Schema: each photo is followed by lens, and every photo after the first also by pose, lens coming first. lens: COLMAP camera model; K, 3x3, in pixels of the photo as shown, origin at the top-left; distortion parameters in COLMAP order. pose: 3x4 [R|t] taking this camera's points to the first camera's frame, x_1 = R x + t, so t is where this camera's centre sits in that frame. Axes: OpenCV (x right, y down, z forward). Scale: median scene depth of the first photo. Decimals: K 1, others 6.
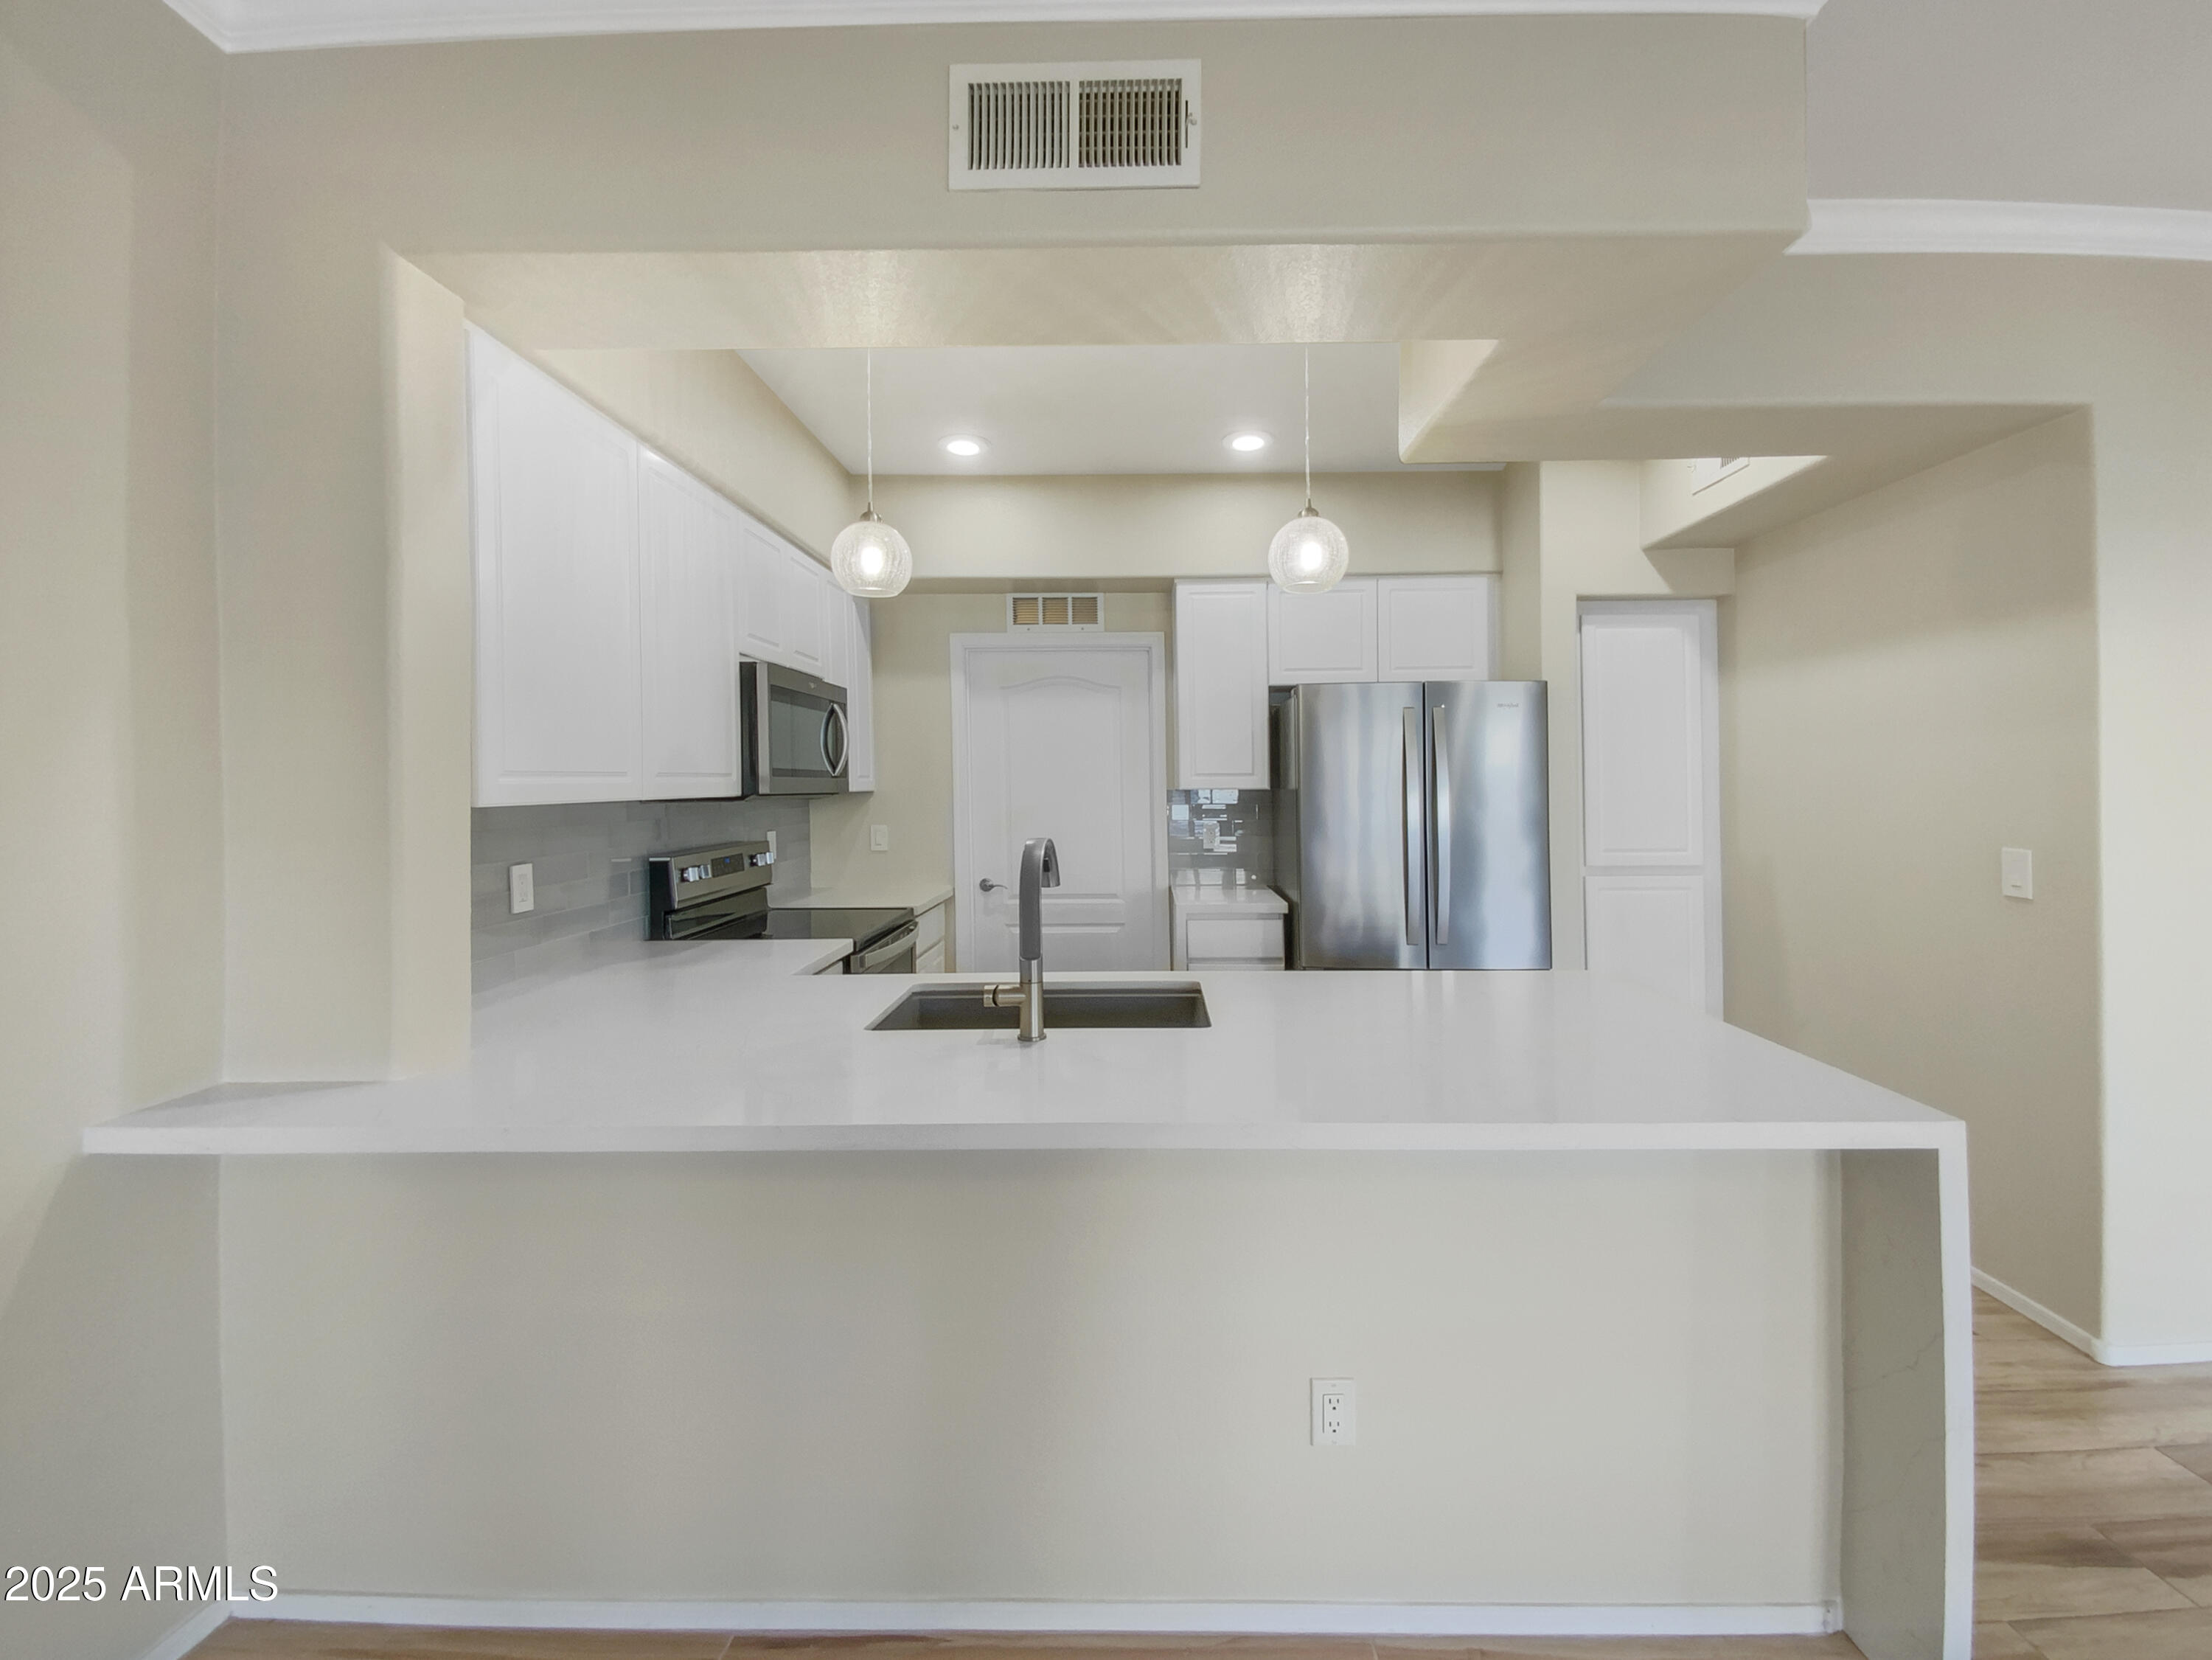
lens RADIAL K [[907.8, 0, 1117.1], [0, 907.8, 825.2], [0, 0, 1]] dist [-0.000844, -0.002830]
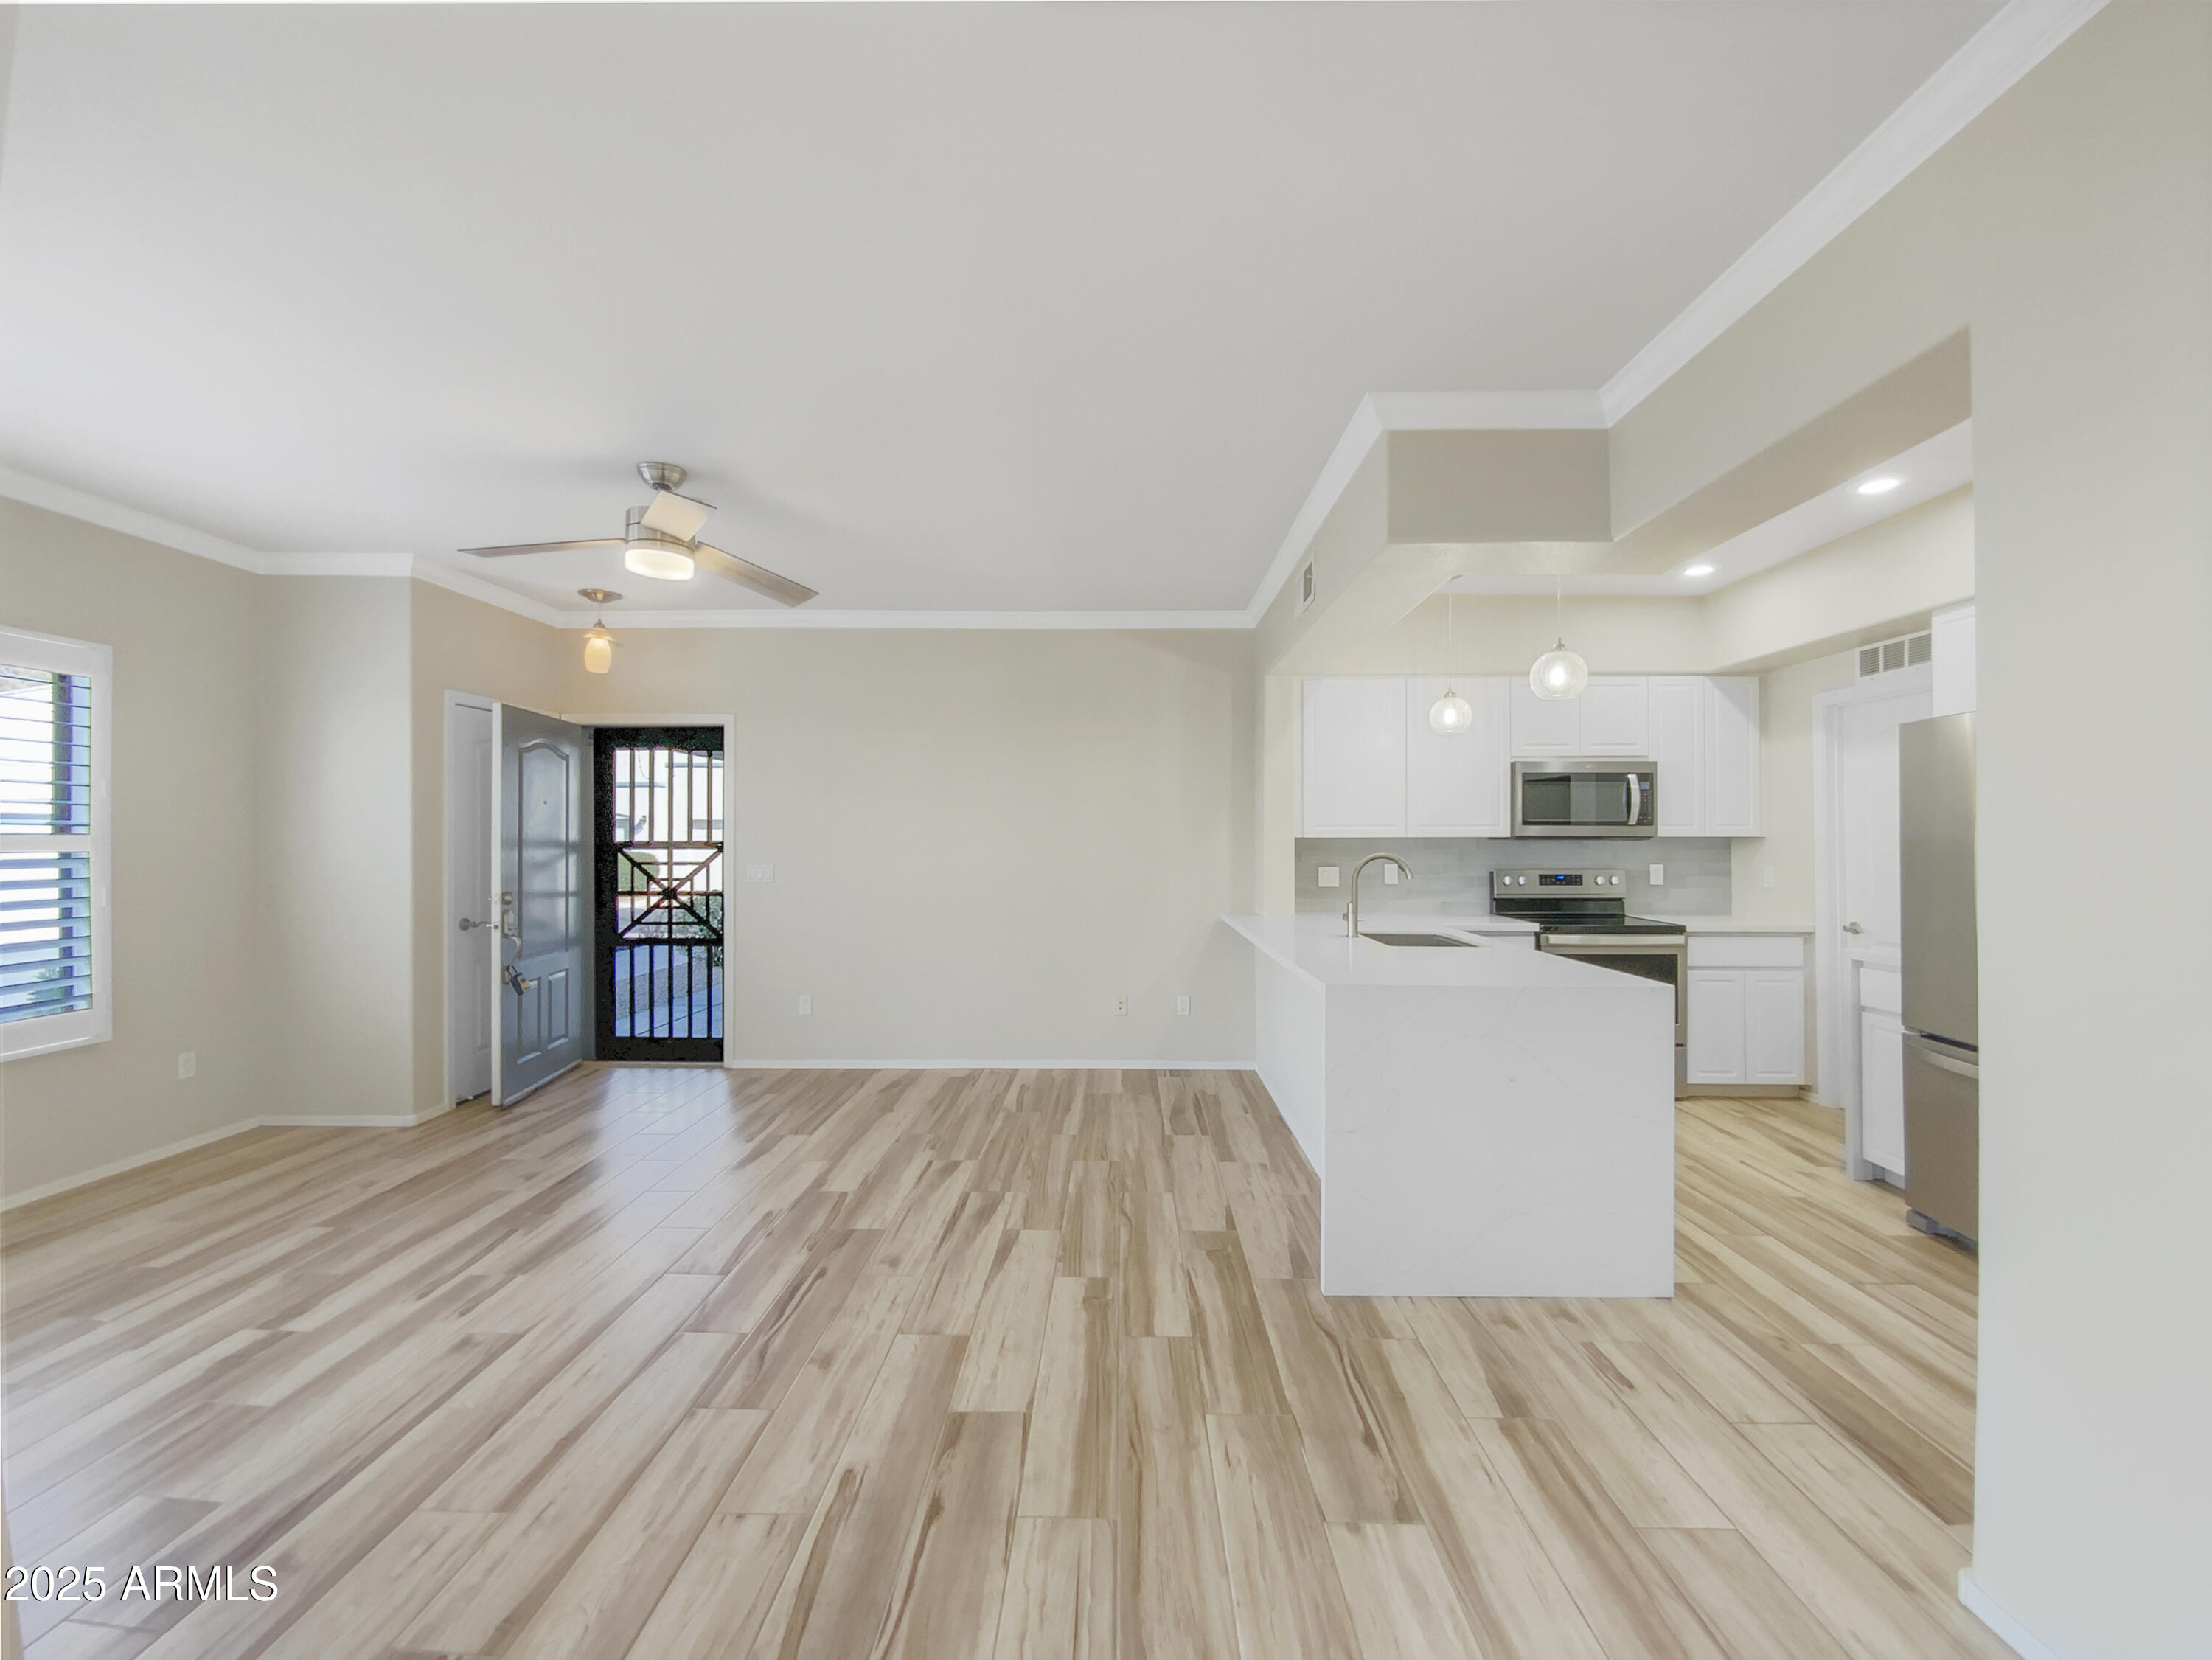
lens RADIAL K [[907.8, 0, 1114.5], [0, 907.8, 832.7], [0, 0, 1]] dist [-0.000844, -0.002830]
pose [[0.016181, -0.002726, -0.999865, 1.416403], [-0.048286, 0.998827, -0.003504, 0.004330], [0.998702, 0.048336, 0.016031, 0.211164]]
